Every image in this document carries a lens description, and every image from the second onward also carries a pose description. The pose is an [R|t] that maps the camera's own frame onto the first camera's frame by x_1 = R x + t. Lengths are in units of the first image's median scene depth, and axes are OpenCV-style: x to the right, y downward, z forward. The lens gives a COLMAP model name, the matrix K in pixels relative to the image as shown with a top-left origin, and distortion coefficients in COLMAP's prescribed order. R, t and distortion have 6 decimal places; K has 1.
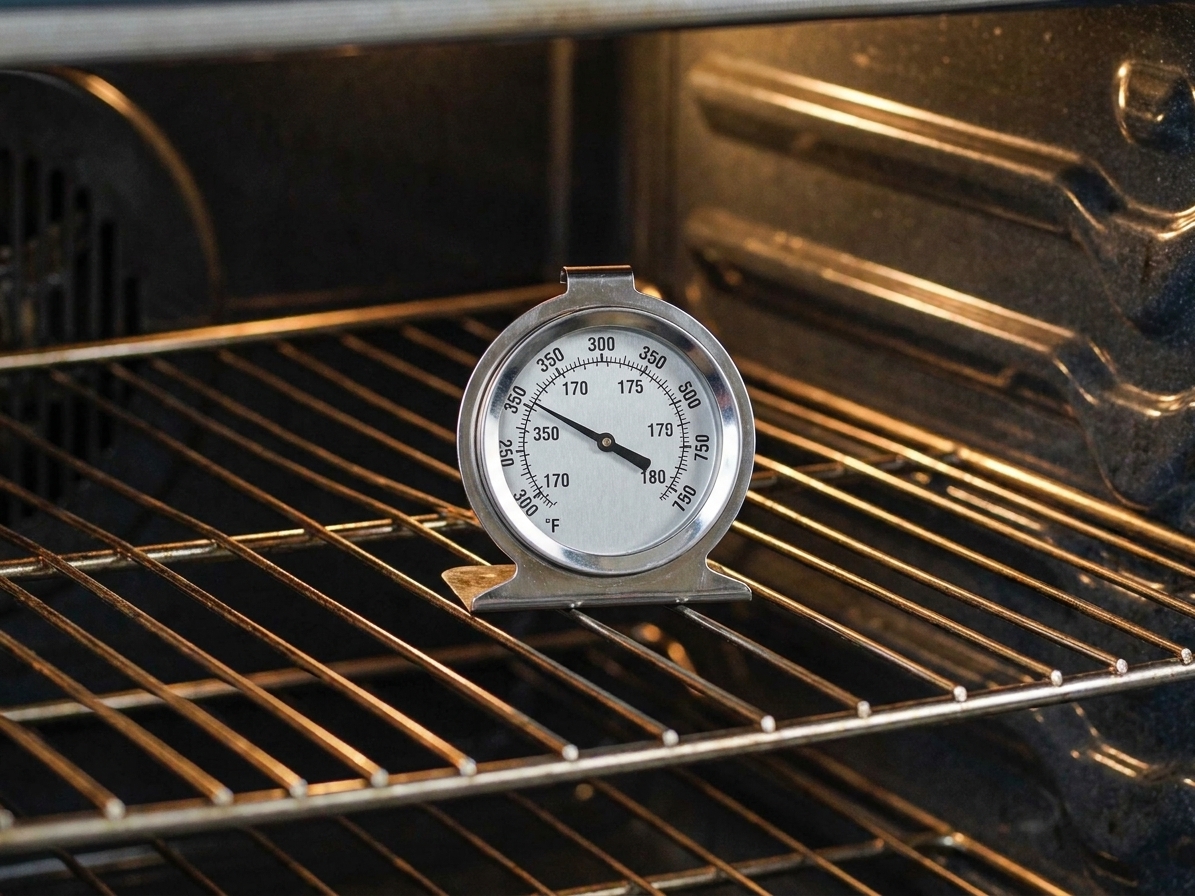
lens RADIAL K [[1332.4, 0, 597.5], [0, 1332.4, 448.0], [0, 0, 1]] dist [0.005988, 0.026307]
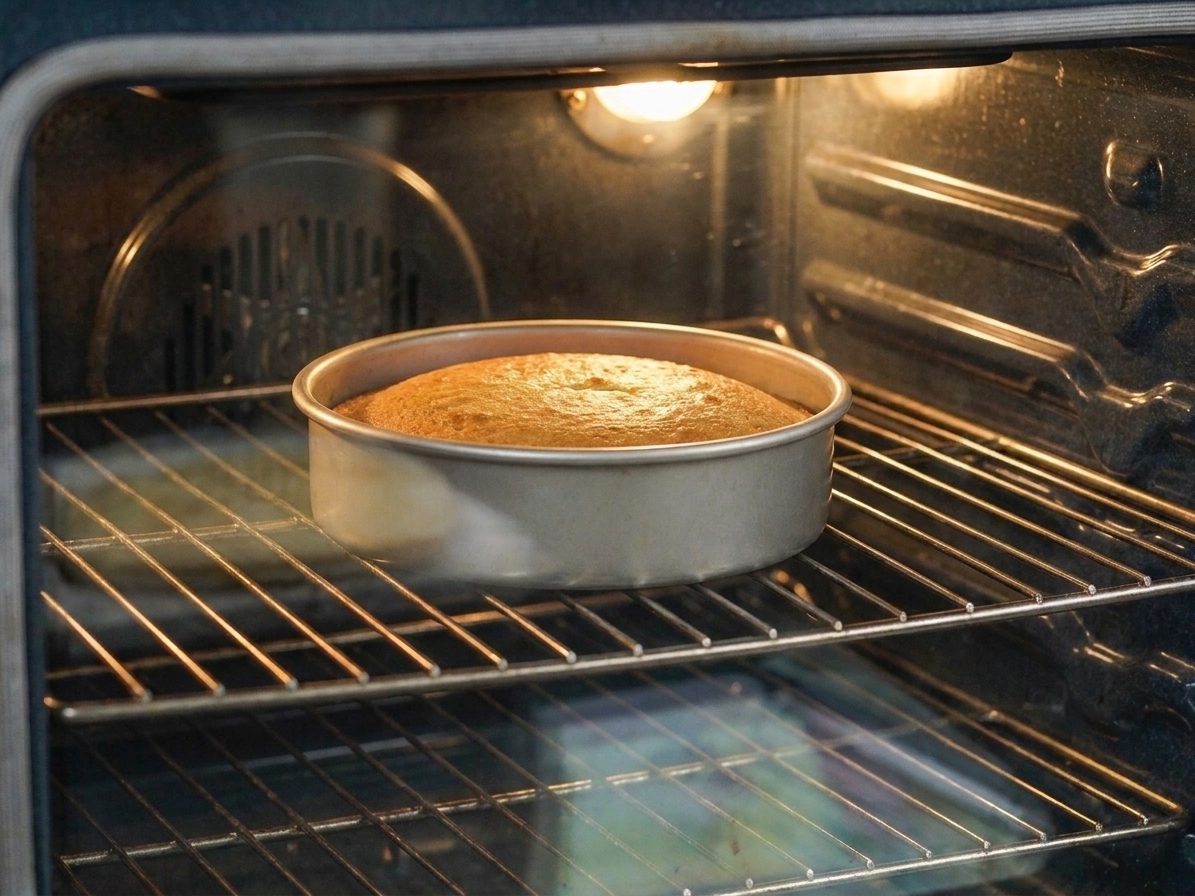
lens RADIAL K [[1332.4, 0, 597.5], [0, 1332.4, 448.0], [0, 0, 1]] dist [0.005988, 0.026307]
pose [[0.994450, -0.018868, 0.103501, -0.272515], [0.010326, 0.996542, 0.082452, -0.102234], [-0.104699, -0.080925, 0.991206, -0.311040]]
